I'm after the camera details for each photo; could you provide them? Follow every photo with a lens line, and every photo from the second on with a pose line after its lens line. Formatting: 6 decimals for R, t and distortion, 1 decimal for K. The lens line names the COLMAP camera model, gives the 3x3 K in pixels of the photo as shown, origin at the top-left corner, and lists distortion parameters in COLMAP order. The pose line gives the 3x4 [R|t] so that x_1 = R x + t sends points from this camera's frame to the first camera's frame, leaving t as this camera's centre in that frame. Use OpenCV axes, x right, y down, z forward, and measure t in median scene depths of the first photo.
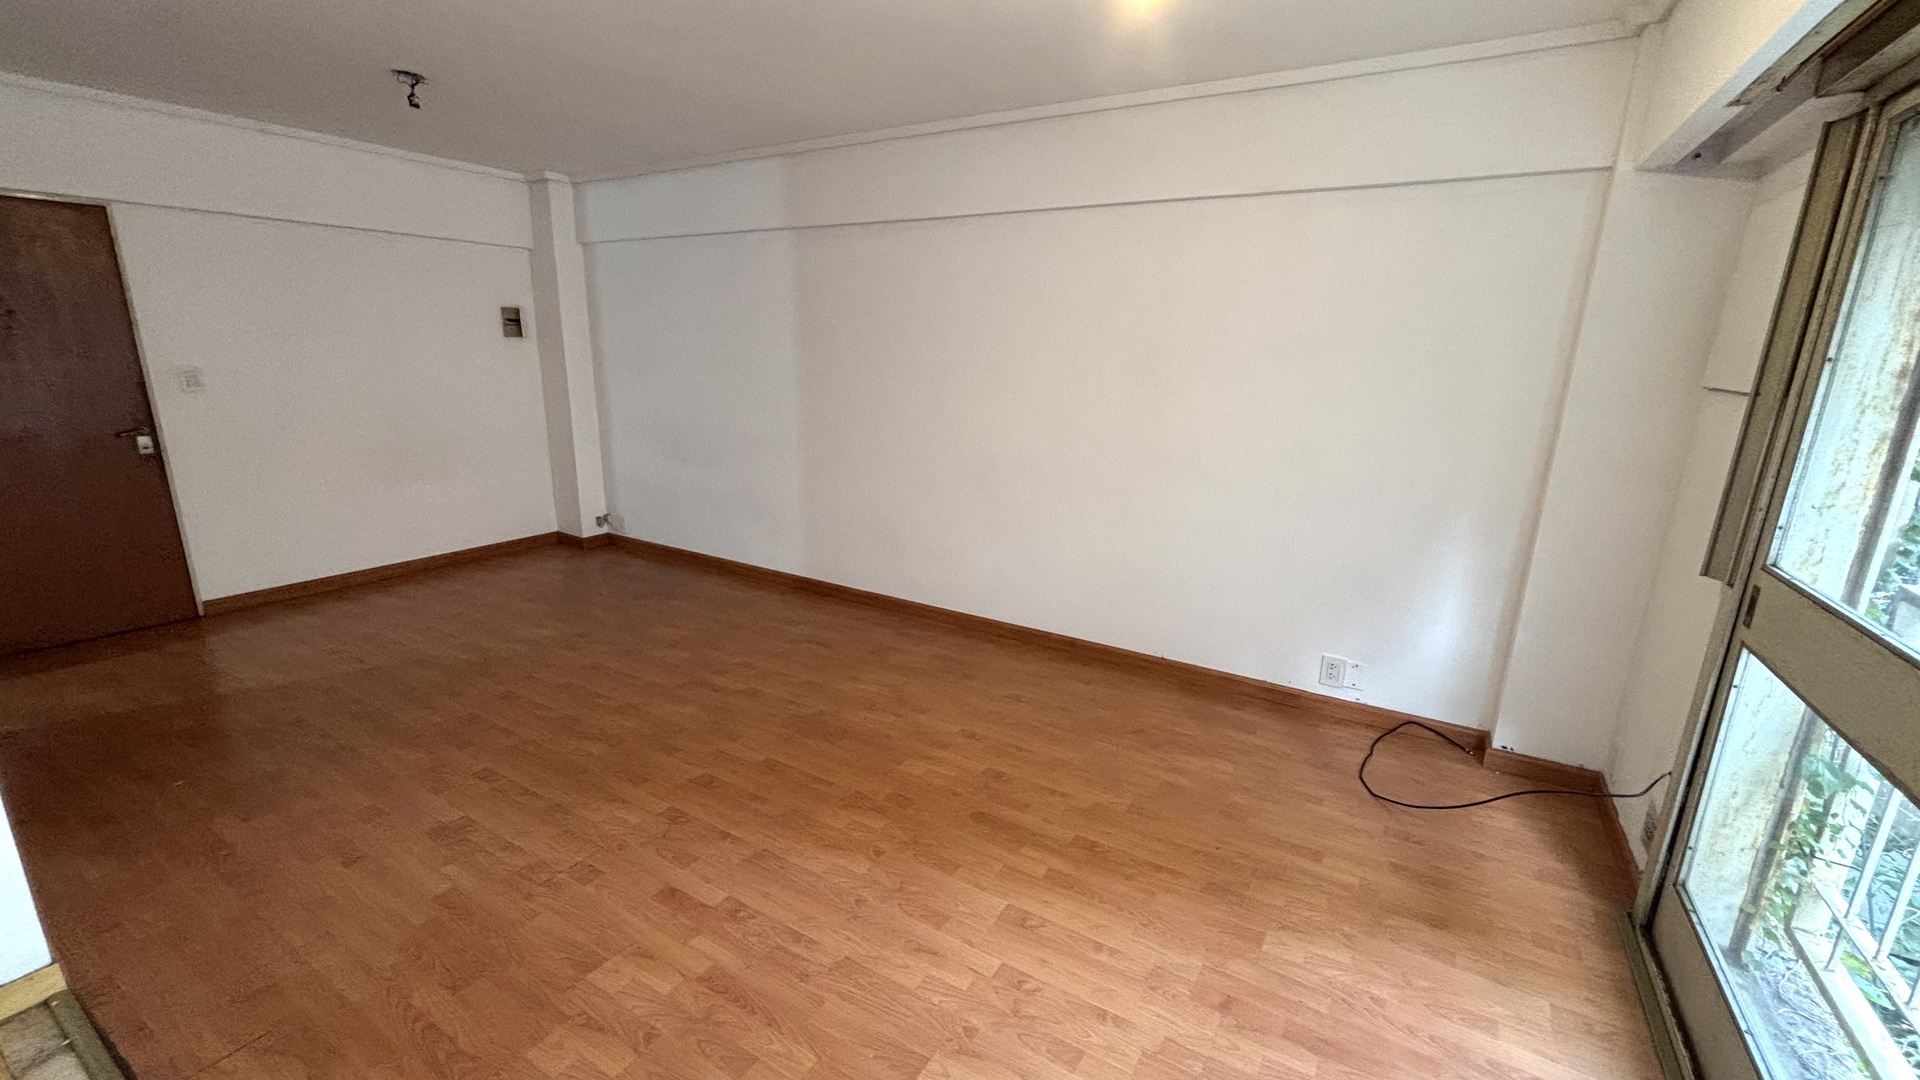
lens RADIAL K [[771.6, 0, 960.0], [0, 771.6, 540.0], [0, 0, 1]] dist [0.001793, -0.000312]
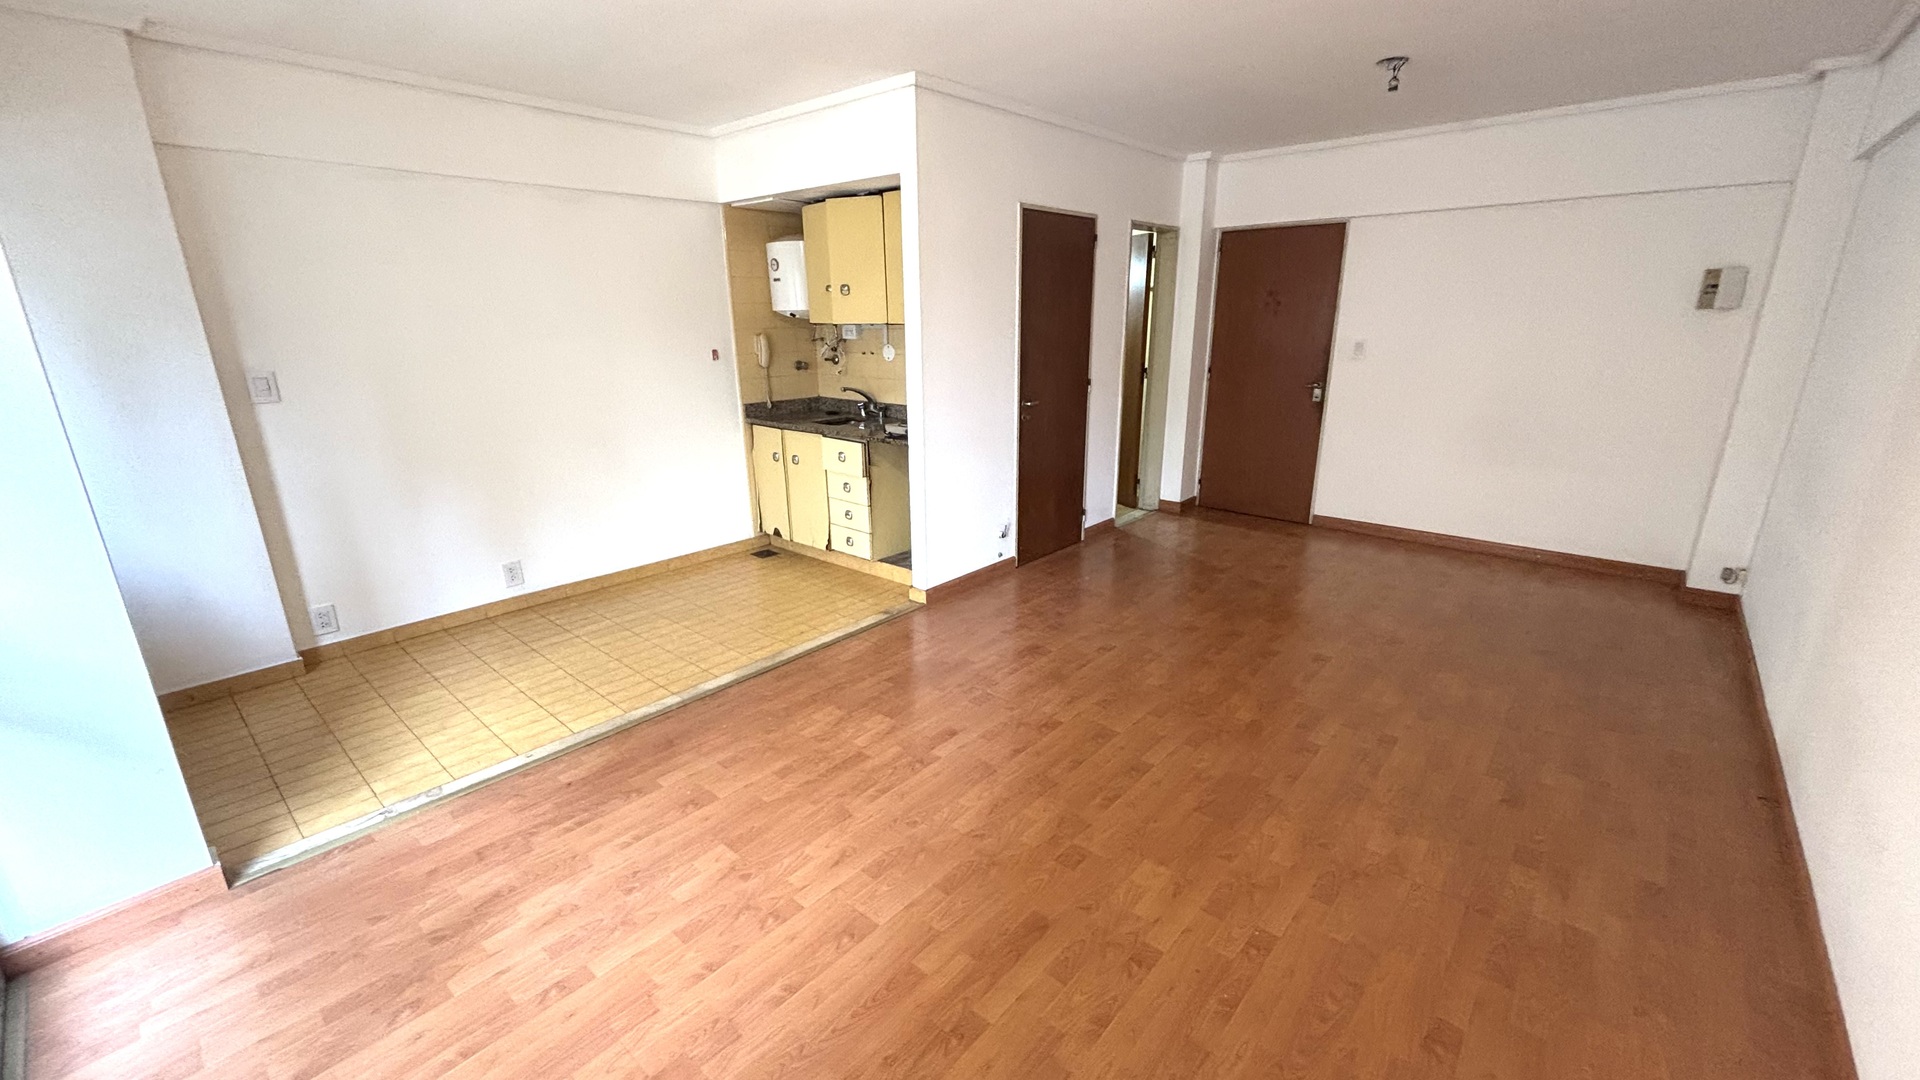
lens RADIAL K [[771.6, 0, 960.0], [0, 771.6, 540.0], [0, 0, 1]] dist [0.001793, -0.000312]
pose [[-0.171953, 0.260971, -0.949909, 0.581635], [-0.236550, 0.925120, 0.296981, -0.183633], [0.956282, 0.275768, -0.097345, 0.763201]]
